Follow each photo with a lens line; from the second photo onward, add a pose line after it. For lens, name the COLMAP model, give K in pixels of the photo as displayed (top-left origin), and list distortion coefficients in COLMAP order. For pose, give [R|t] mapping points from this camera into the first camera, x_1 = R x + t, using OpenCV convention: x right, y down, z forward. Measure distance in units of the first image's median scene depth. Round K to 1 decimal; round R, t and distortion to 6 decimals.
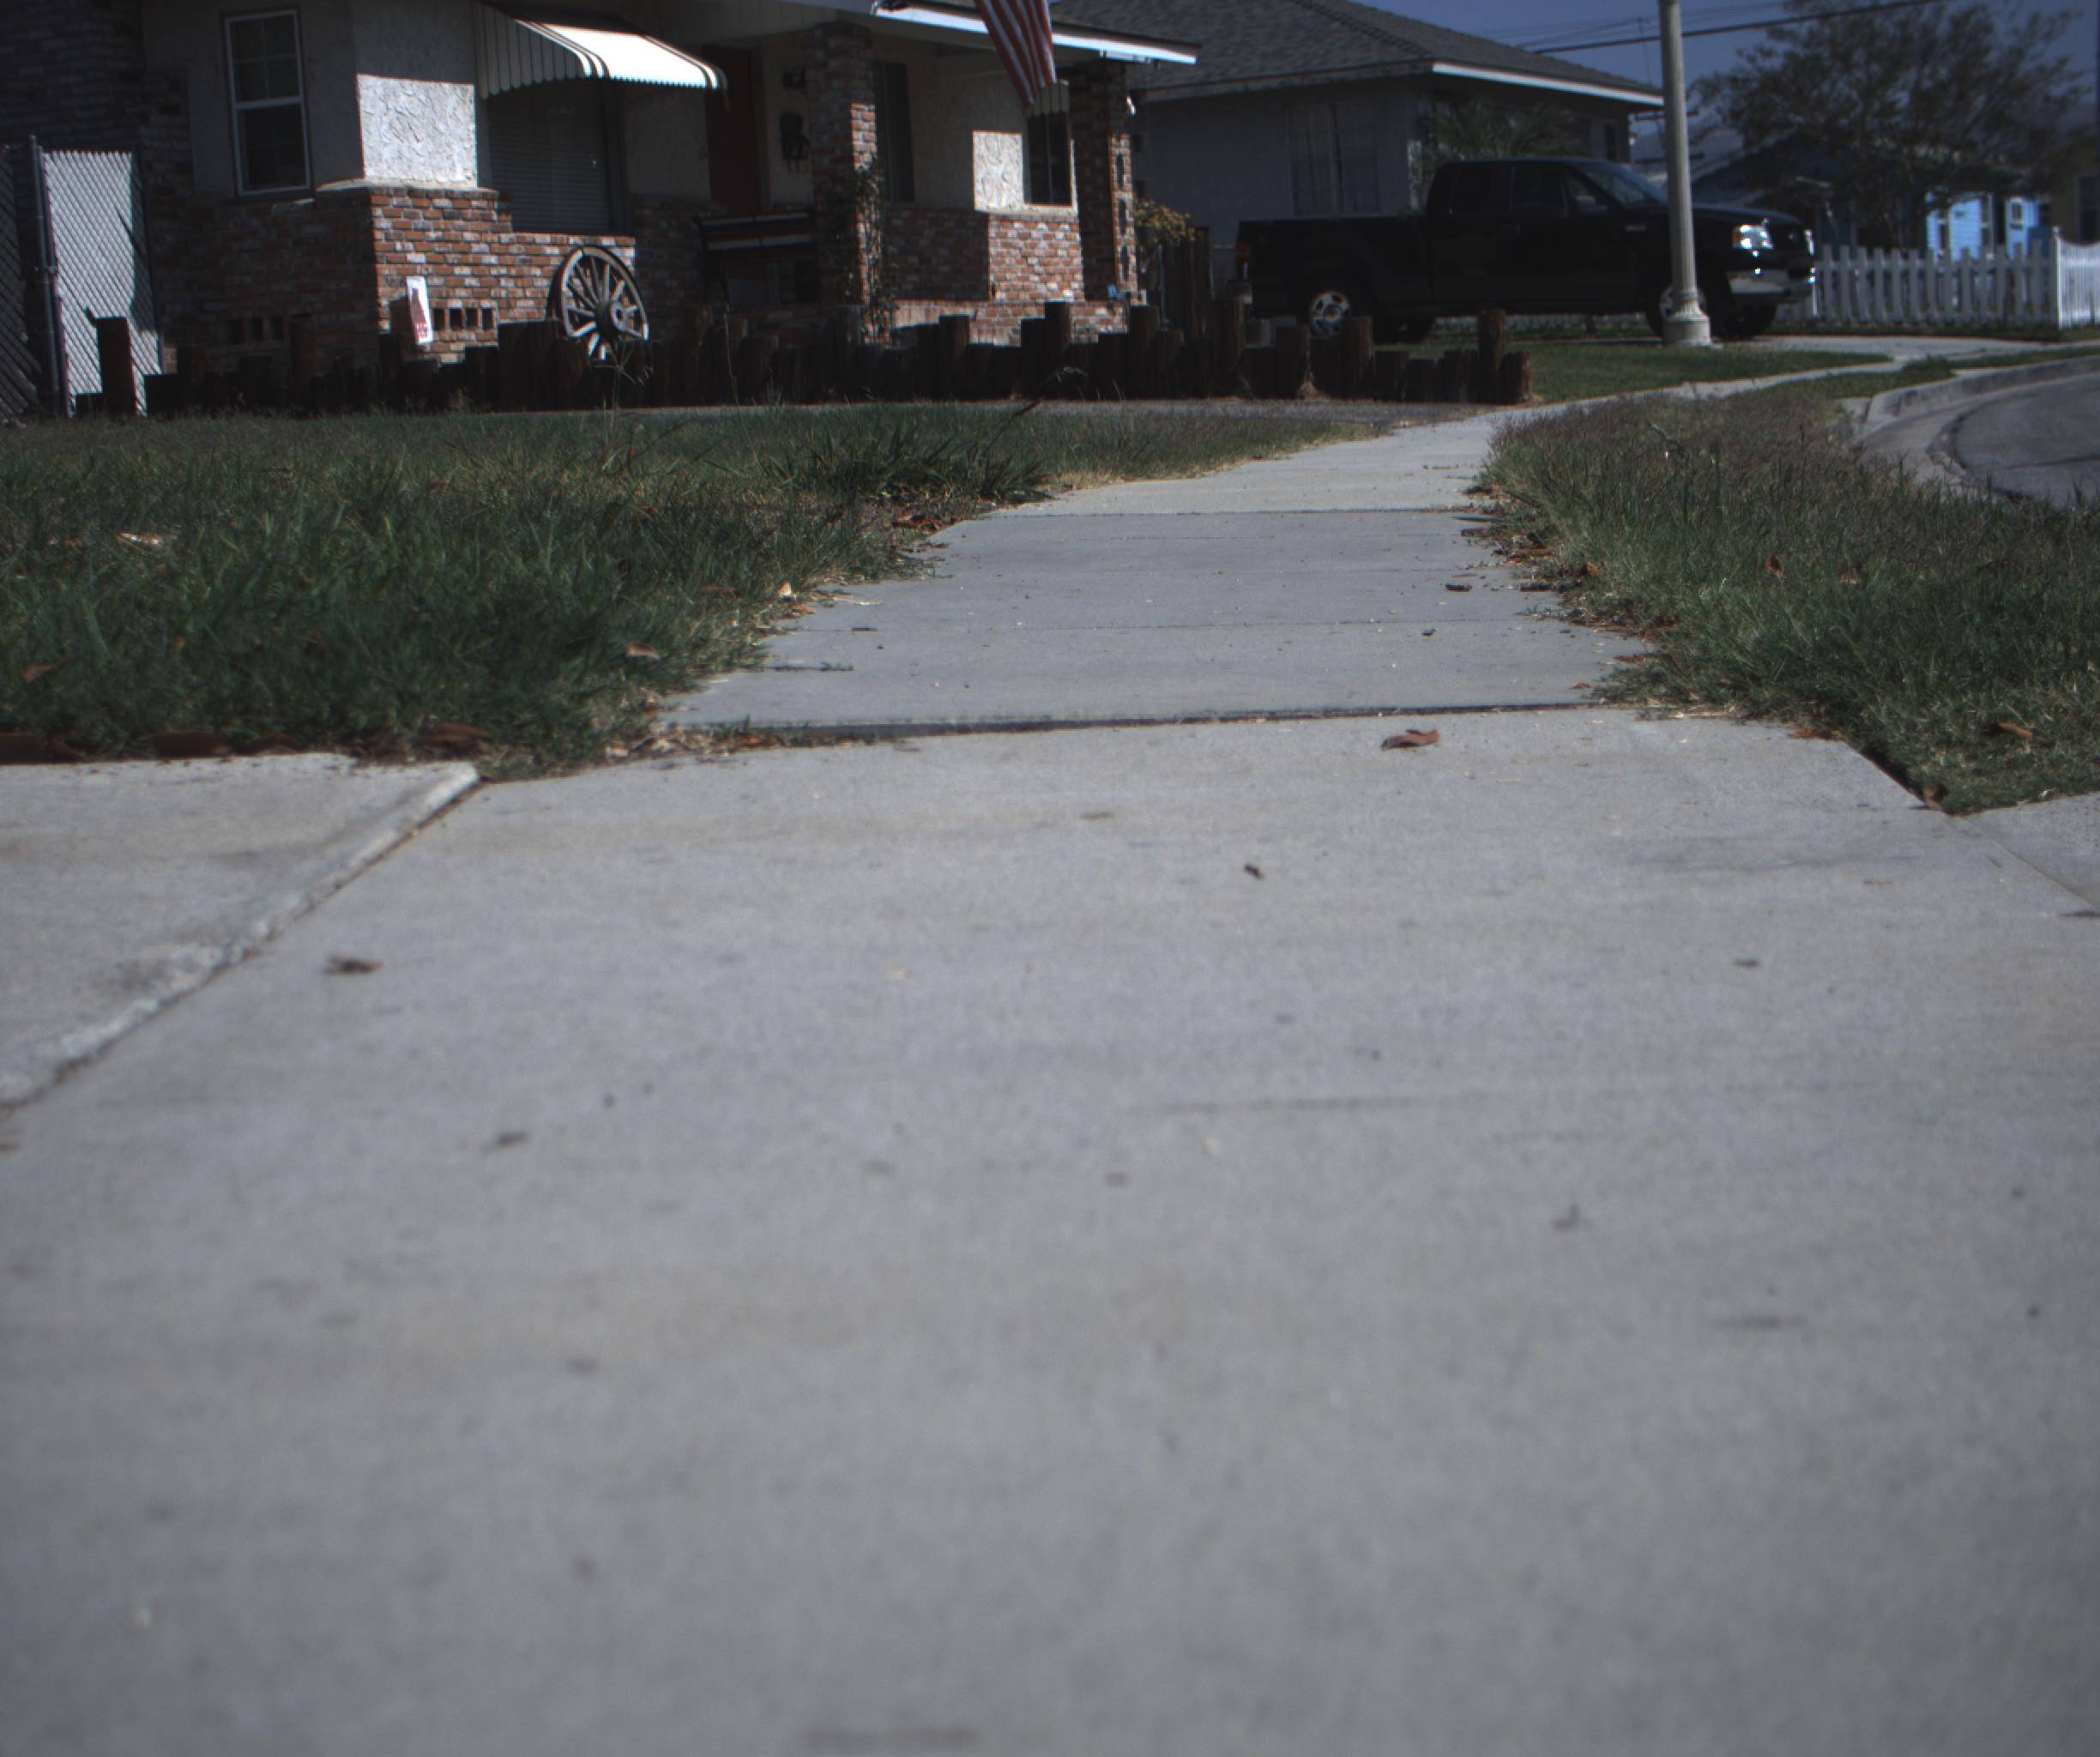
lens RADIAL K [[3892.7, 0, 1024.3], [0, 3892.7, 837.6], [0, 0, 1]] dist [-0.179009, 0.888659]
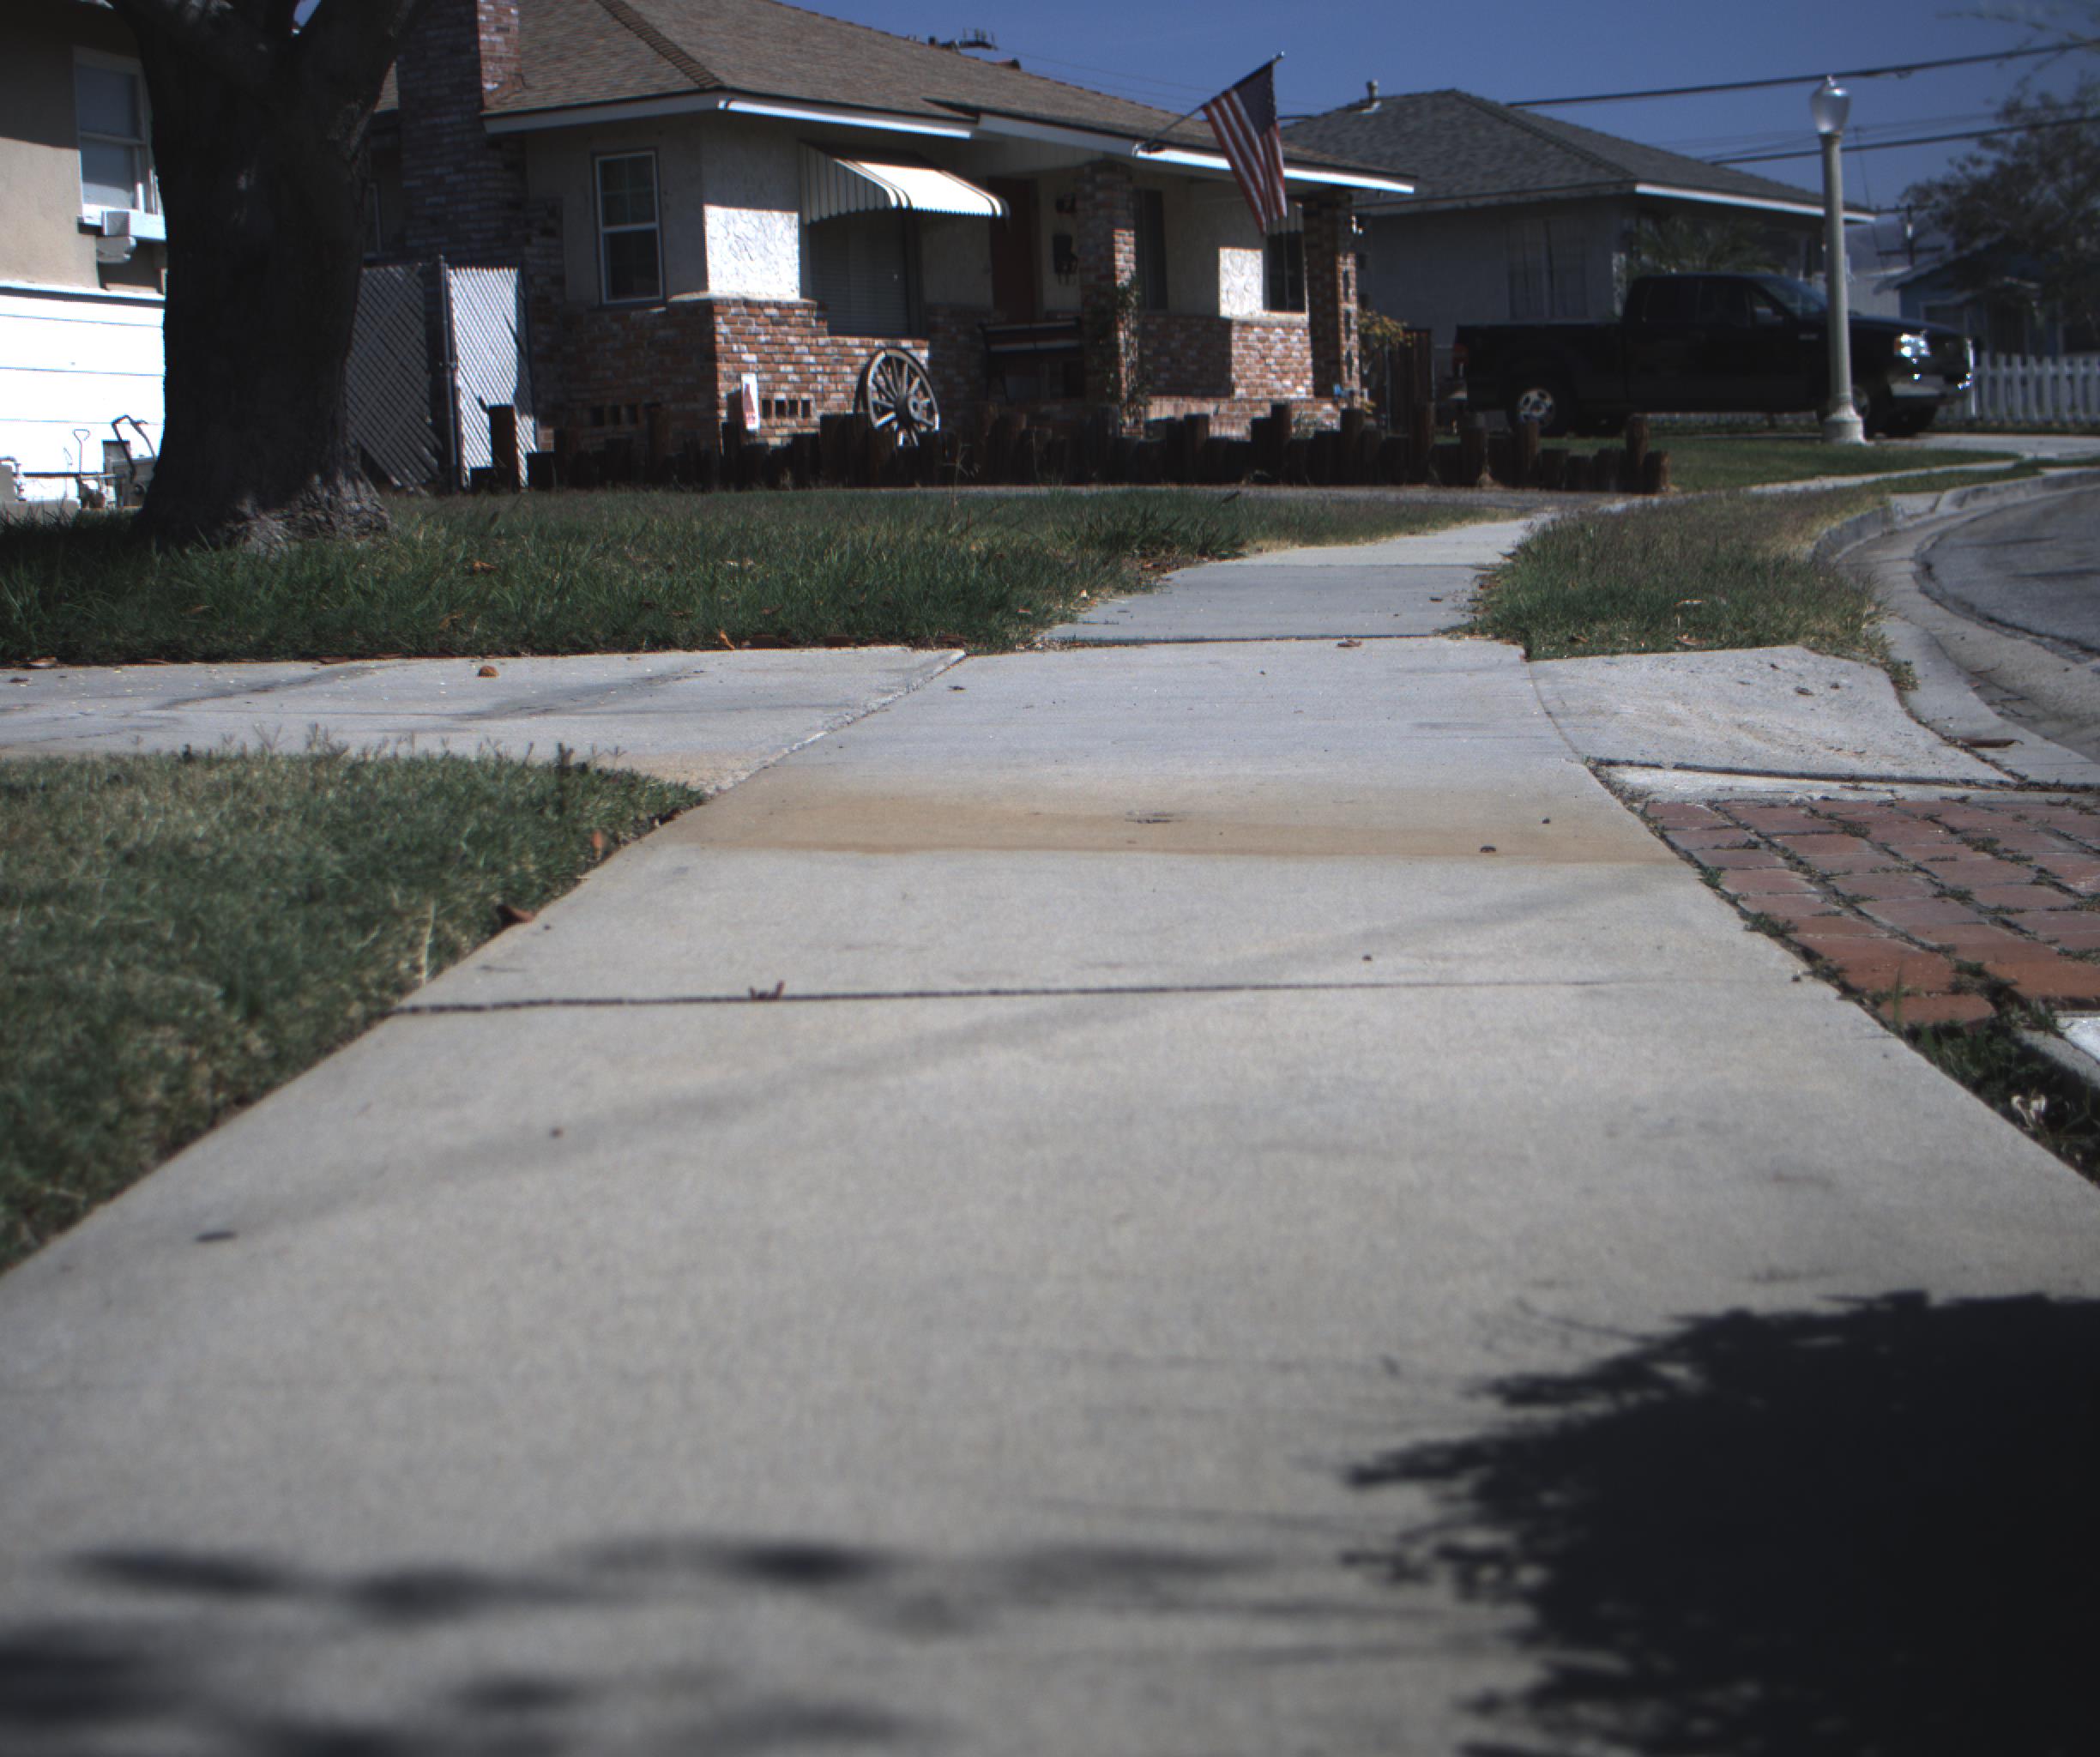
lens RADIAL K [[3892.7, 0, 1024.3], [0, 3892.7, 837.6], [0, 0, 1]] dist [-0.179009, 0.888659]
pose [[0.997792, 0.019013, -0.063641, 0.006474], [-0.020227, 0.999625, -0.018482, 0.017472], [0.063266, 0.019729, 0.997802, -0.173425]]
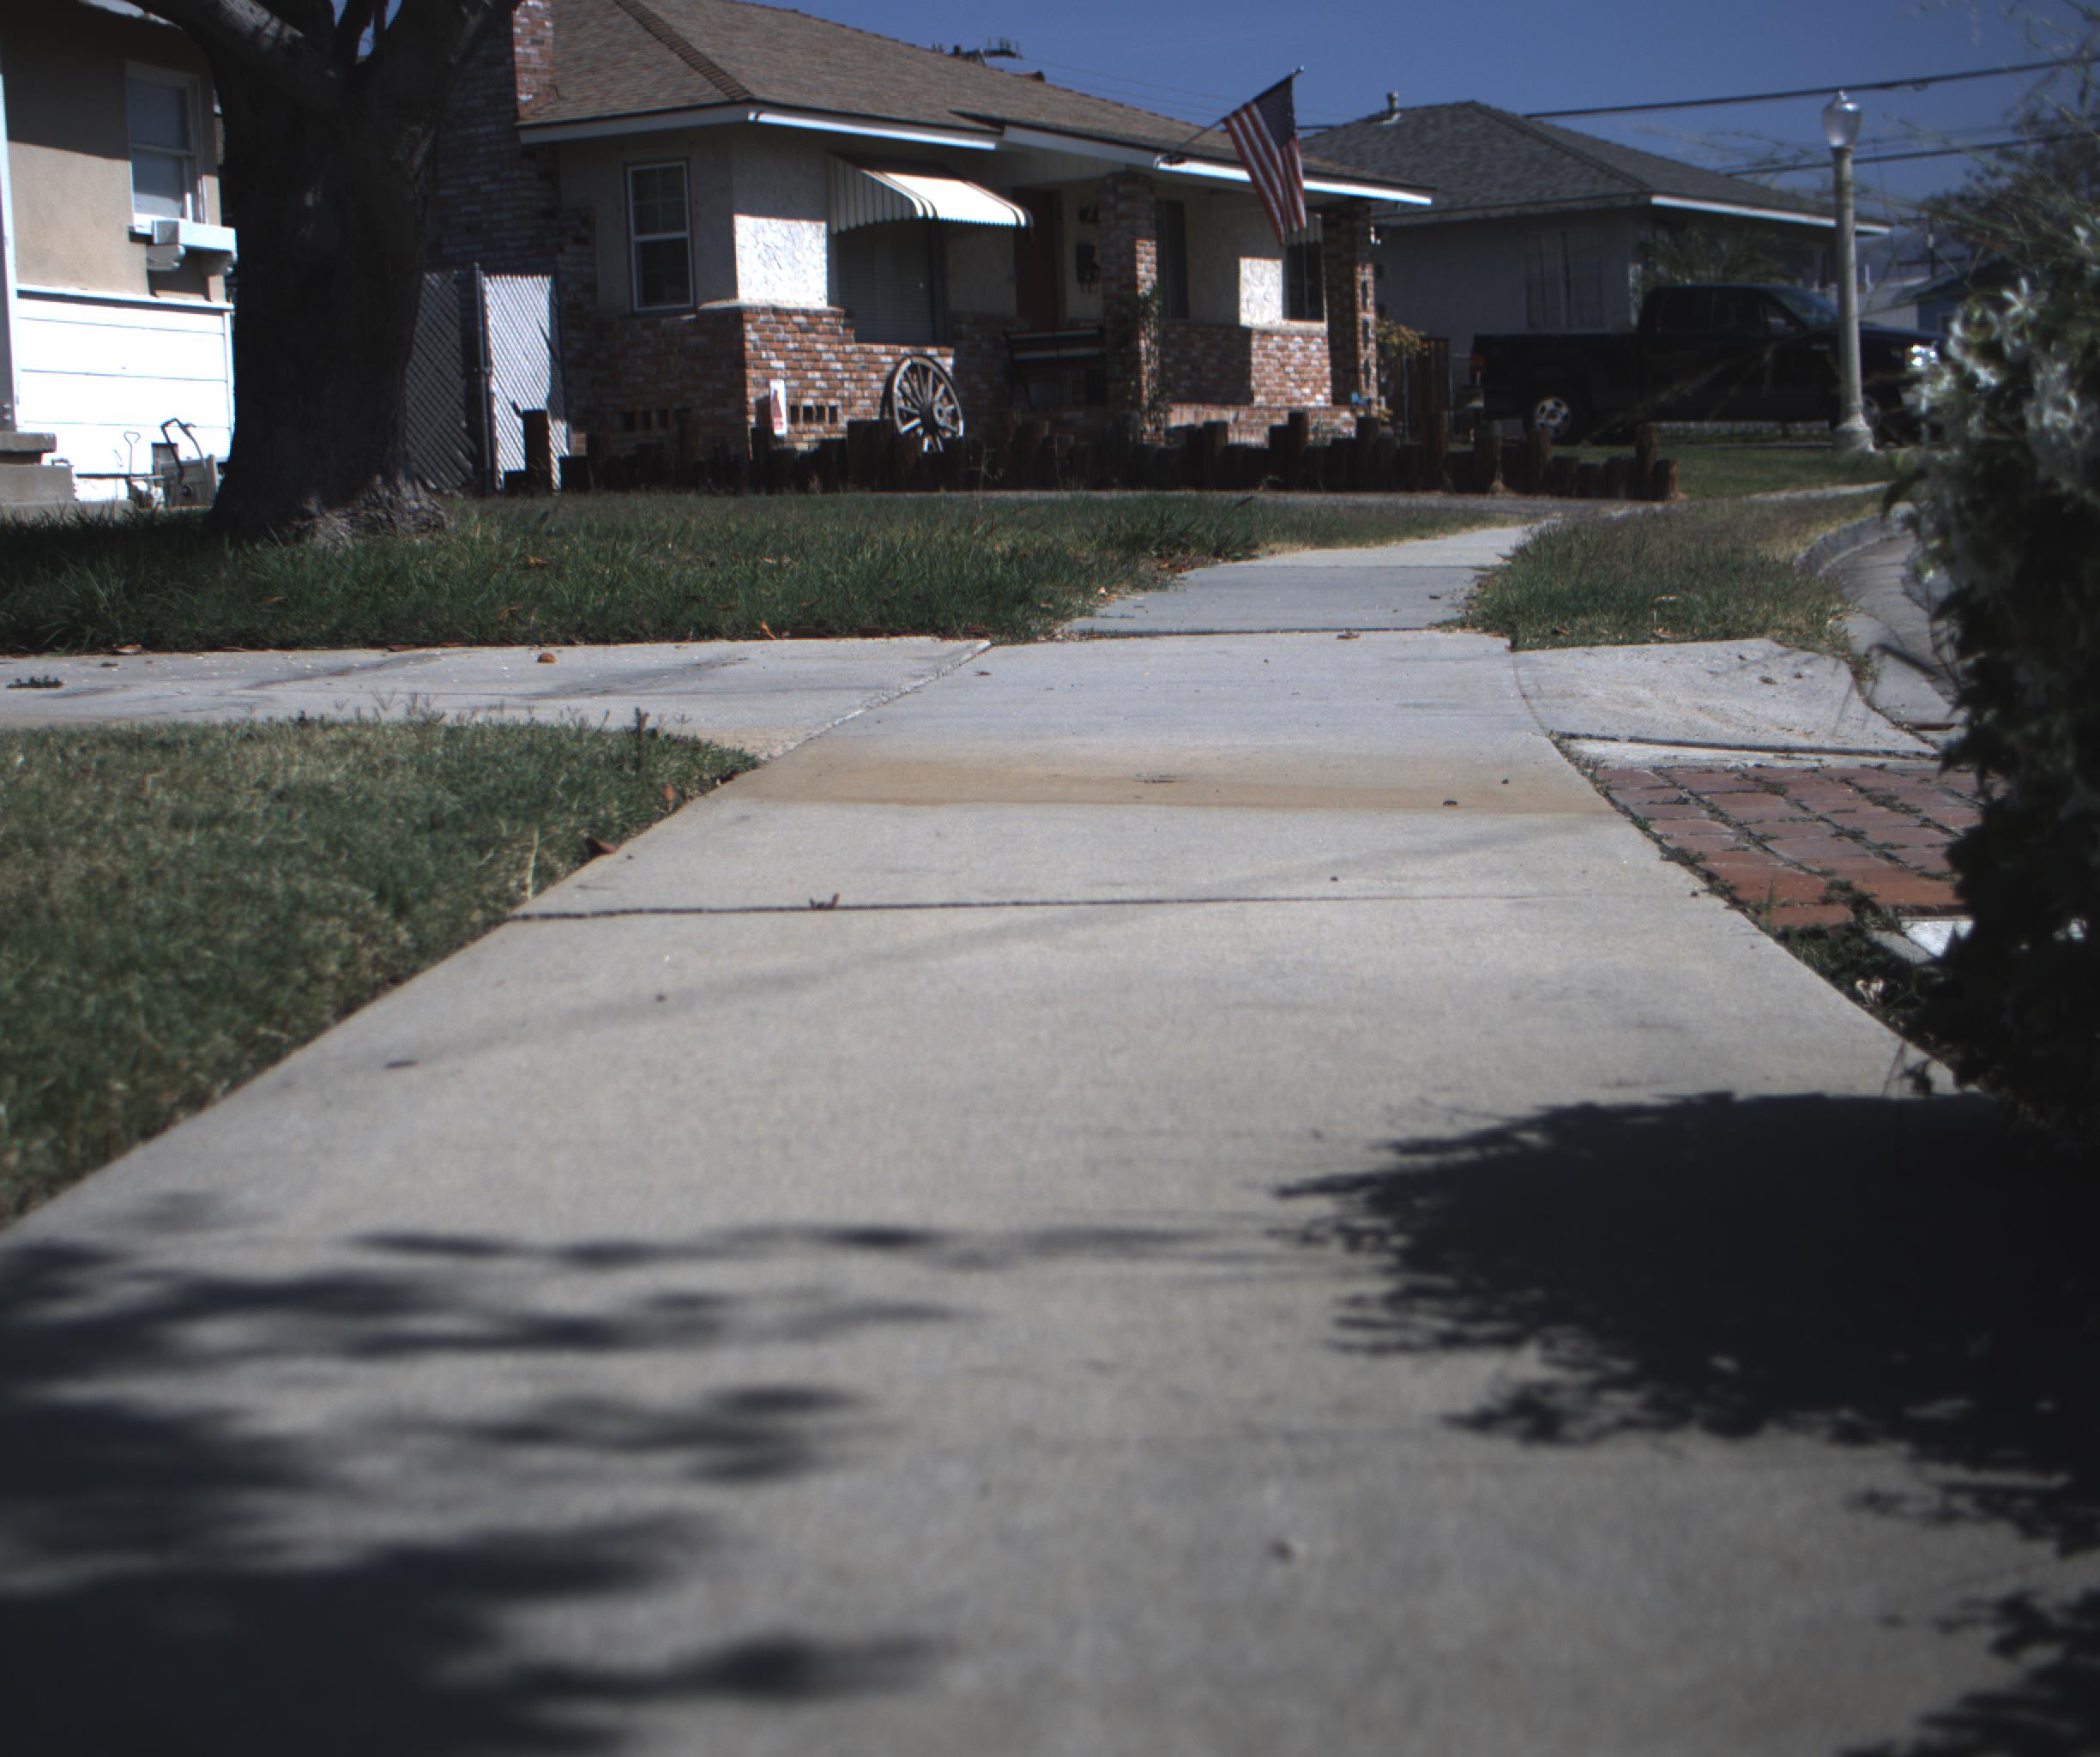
lens RADIAL K [[3892.7, 0, 1024.3], [0, 3892.7, 837.6], [0, 0, 1]] dist [-0.179009, 0.888659]
pose [[0.997340, 0.023128, -0.069117, 0.007955], [-0.024565, 0.999498, -0.020016, 0.020213], [0.068619, 0.021661, 0.997408, -0.194905]]
